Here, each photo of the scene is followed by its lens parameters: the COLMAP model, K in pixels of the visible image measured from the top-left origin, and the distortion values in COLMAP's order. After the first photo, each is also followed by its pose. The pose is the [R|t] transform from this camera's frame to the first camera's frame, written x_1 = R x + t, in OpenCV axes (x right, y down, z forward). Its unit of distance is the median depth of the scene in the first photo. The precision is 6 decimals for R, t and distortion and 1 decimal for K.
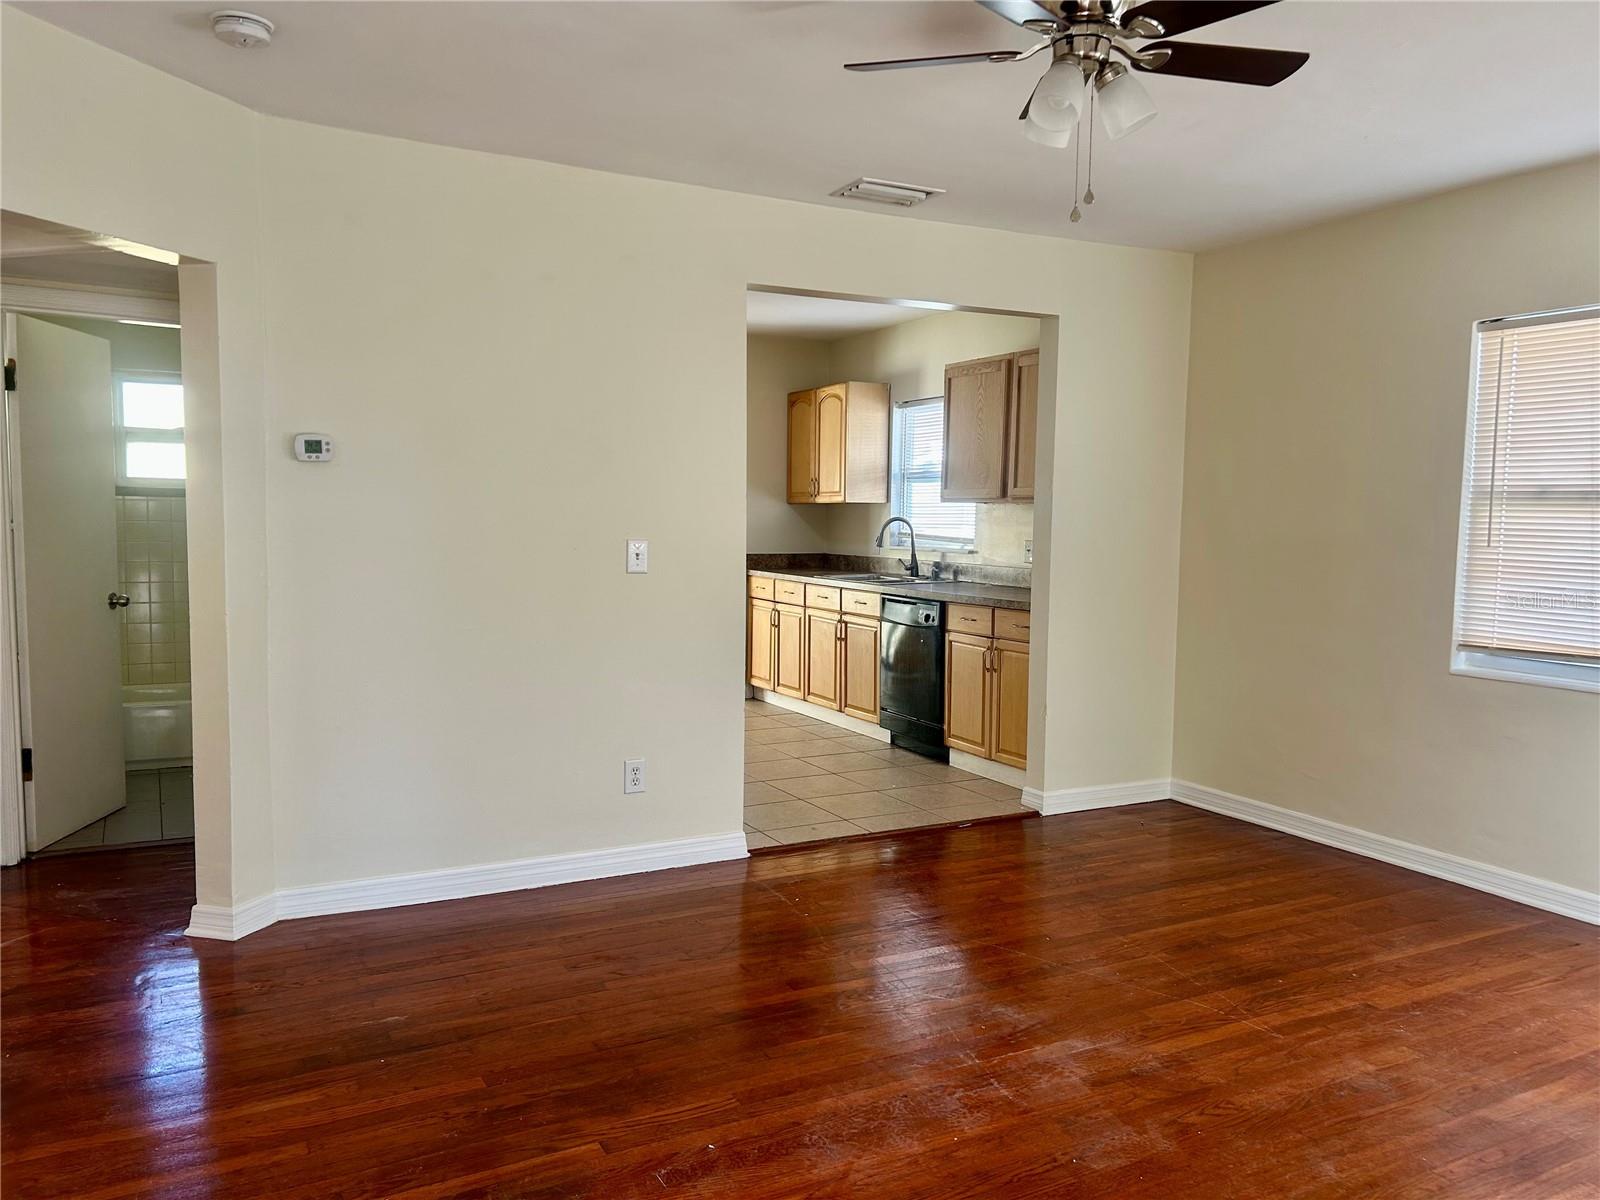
lens RADIAL K [[1212.2, 0, 810.9], [0, 1212.2, 587.1], [0, 0, 1]] dist [0.058467, -0.061517]
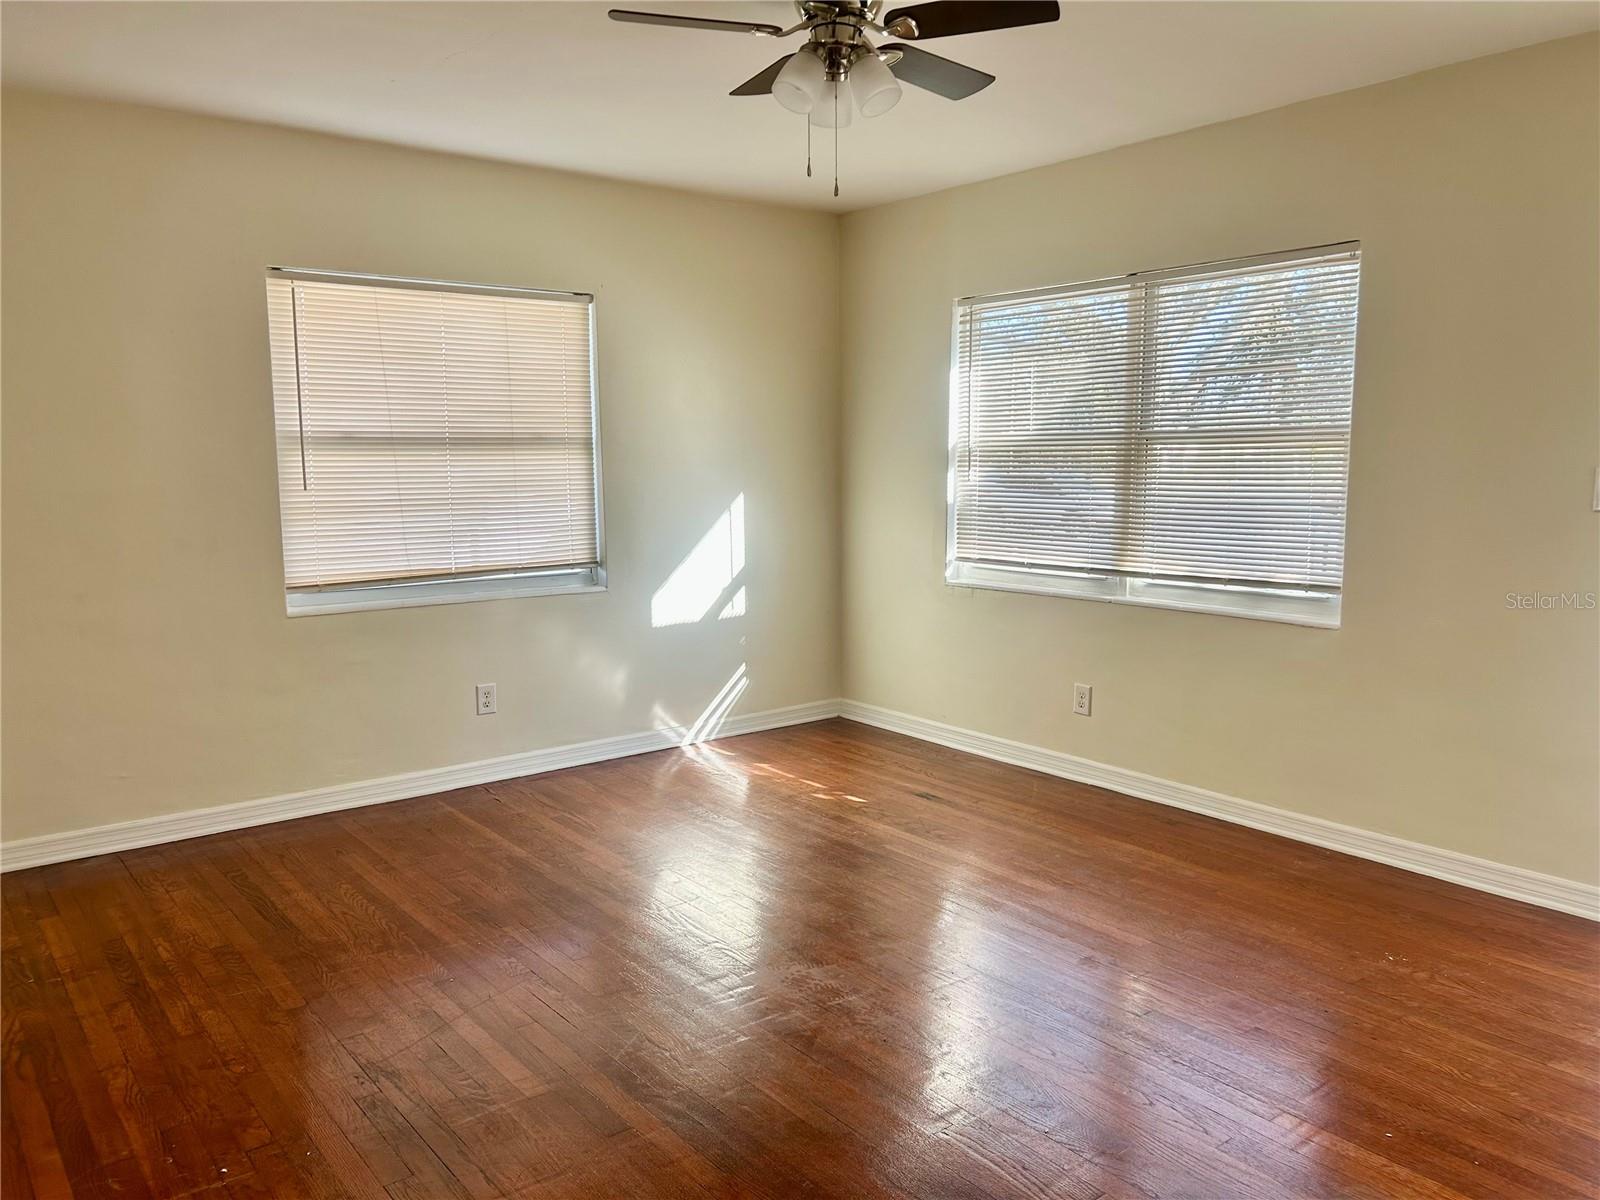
lens RADIAL K [[1212.2, 0, 810.9], [0, 1212.2, 587.1], [0, 0, 1]] dist [0.058467, -0.061517]
pose [[-0.164743, -0.122911, 0.978648, -0.544439], [0.069805, 0.988265, 0.135869, -0.062687], [-0.983863, 0.090698, -0.154230, 0.746887]]
